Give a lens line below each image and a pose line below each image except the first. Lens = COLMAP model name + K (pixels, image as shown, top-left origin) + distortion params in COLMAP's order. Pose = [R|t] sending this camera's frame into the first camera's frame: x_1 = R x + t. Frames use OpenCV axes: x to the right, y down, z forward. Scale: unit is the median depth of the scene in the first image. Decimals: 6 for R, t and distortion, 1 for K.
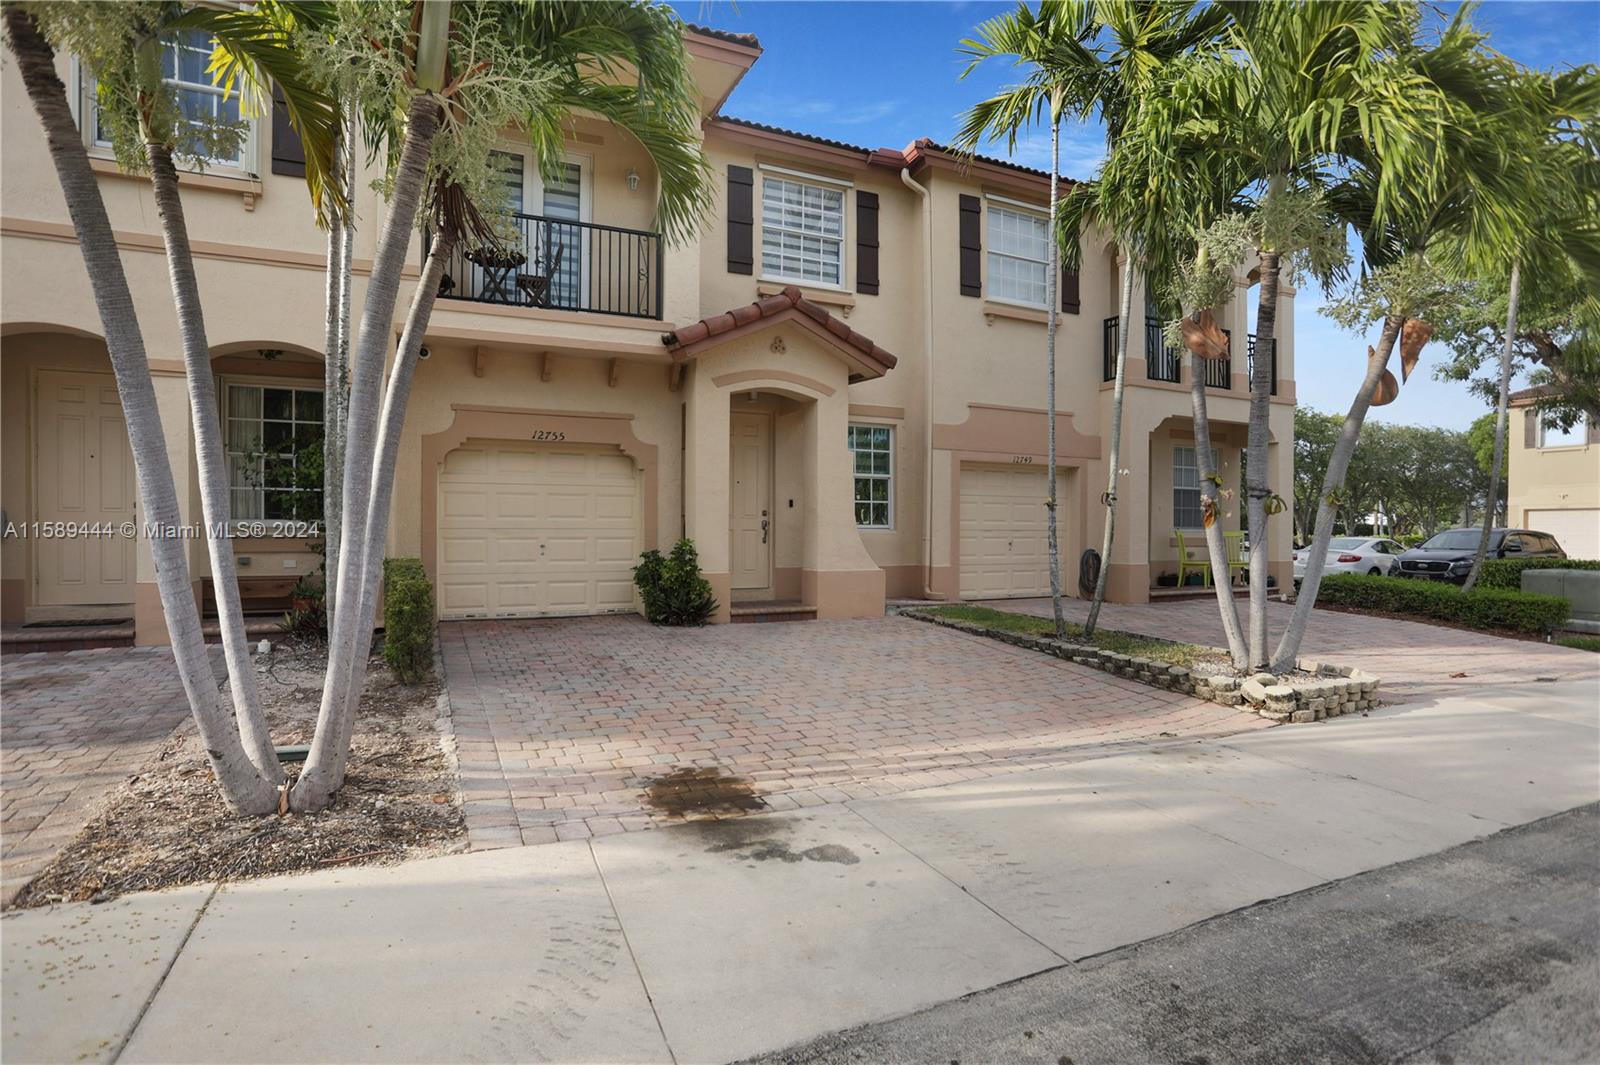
lens RADIAL K [[844.2, 0, 800.0], [0, 844.2, 532.5], [0, 0, 1]] dist [-0.086302, 0.048513]
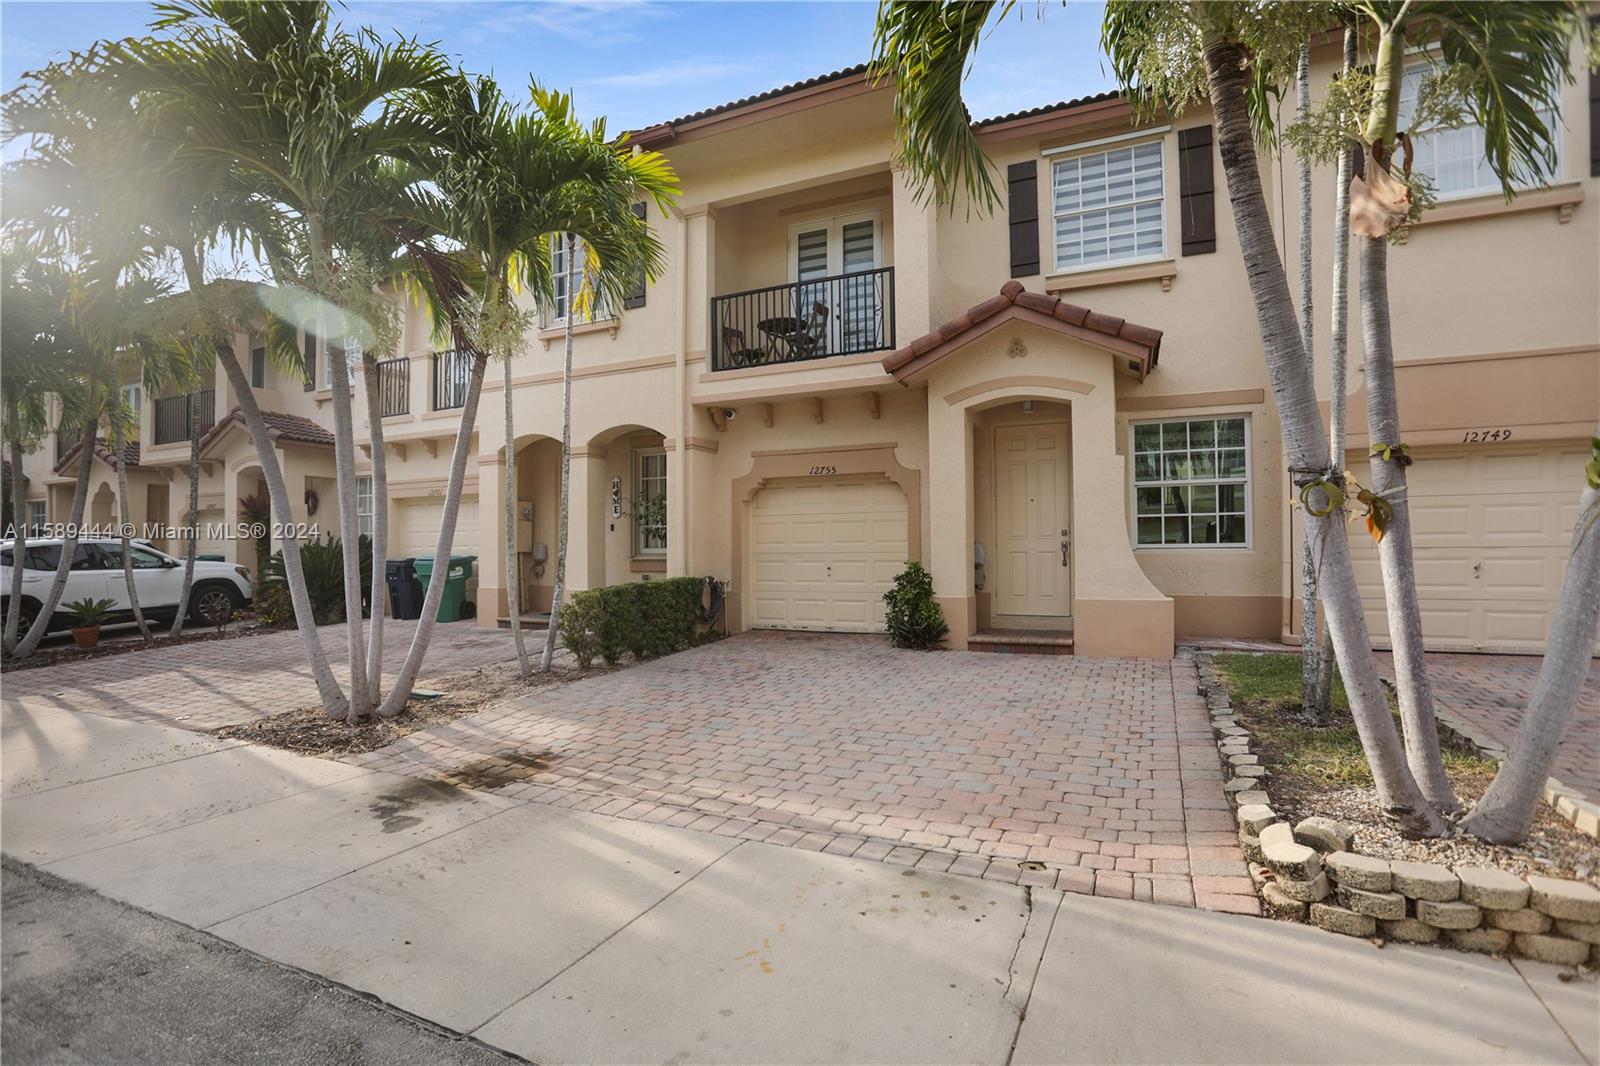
lens RADIAL K [[795.8, 0, 786.3], [0, 795.8, 538.7], [0, 0, 1]] dist [-0.077680, 0.032684]
pose [[0.619506, -0.022793, -0.784661, 0.496932], [0.006326, 0.999691, -0.024045, 0.001687], [0.784966, 0.009932, 0.619459, 0.288273]]
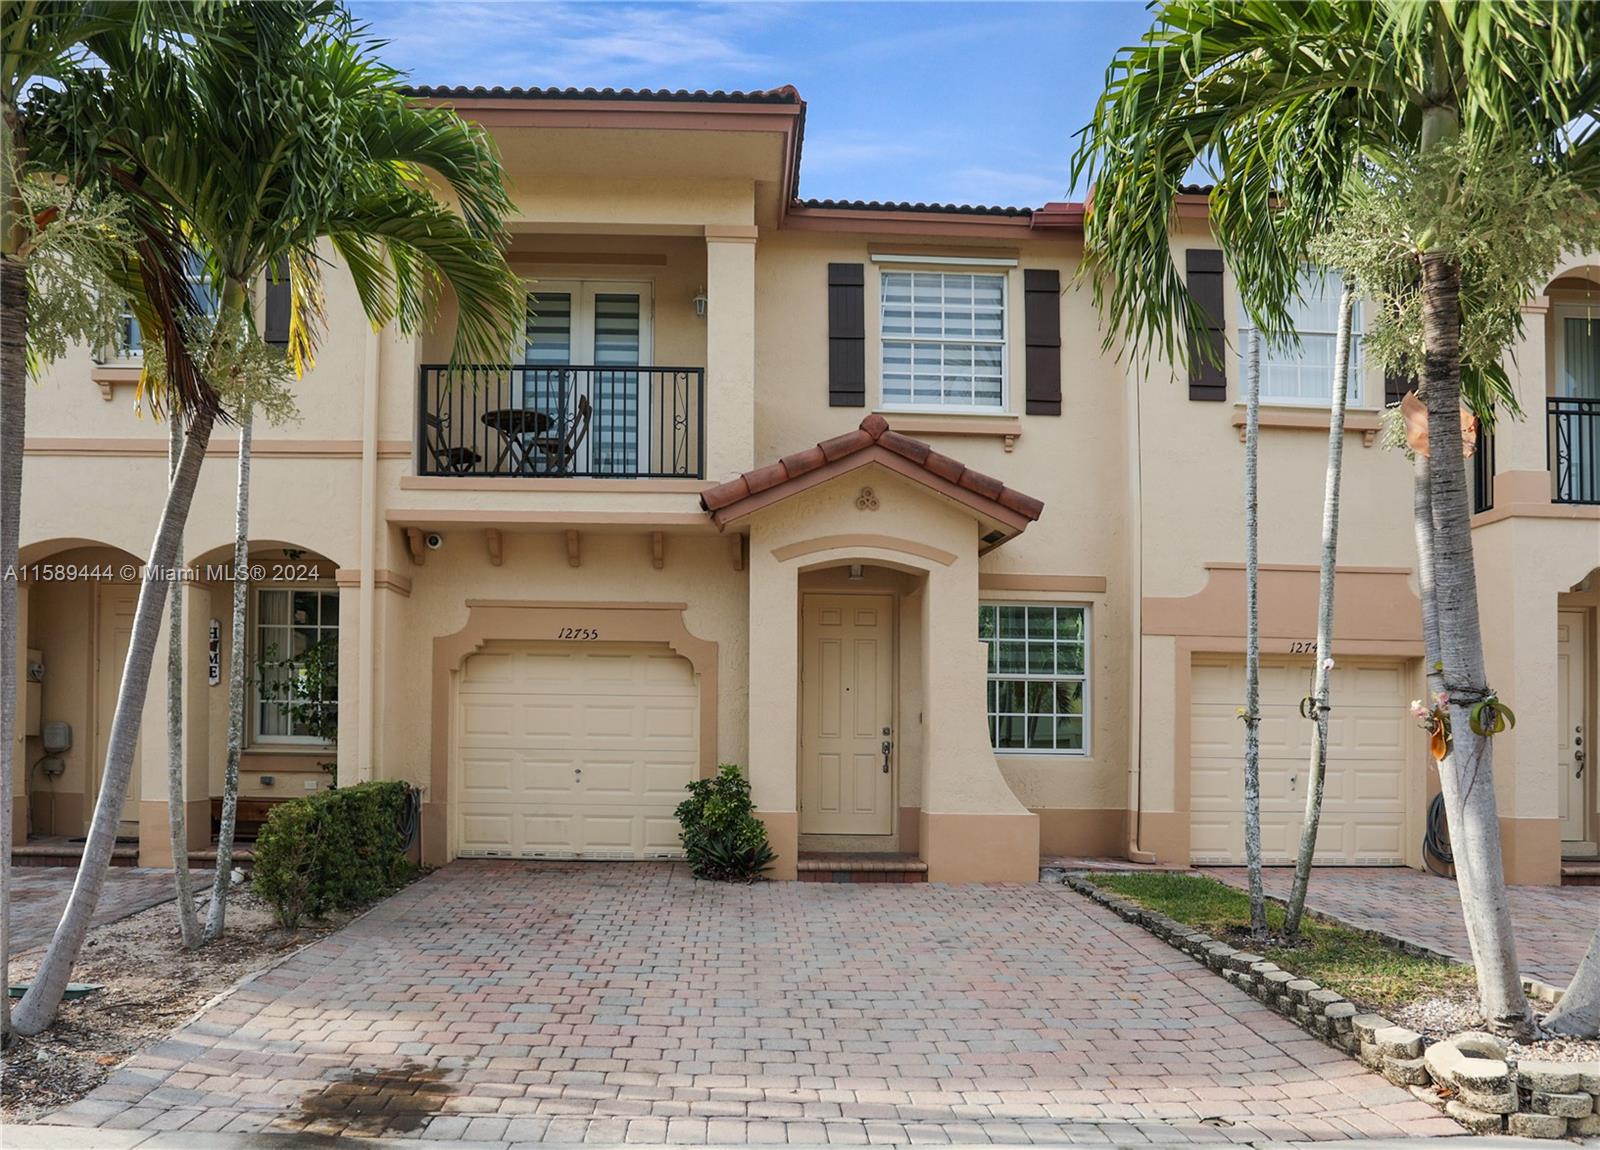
lens RADIAL K [[1093.2, 0, 752.5], [0, 1093.2, 718.6], [0, 0, 1]] dist [-0.084236, 0.042258]
pose [[0.908731, -0.001536, -0.417380, 0.283527], [-0.012860, 0.999415, -0.031677, -0.003094], [0.417185, 0.034154, 0.908180, 0.118283]]
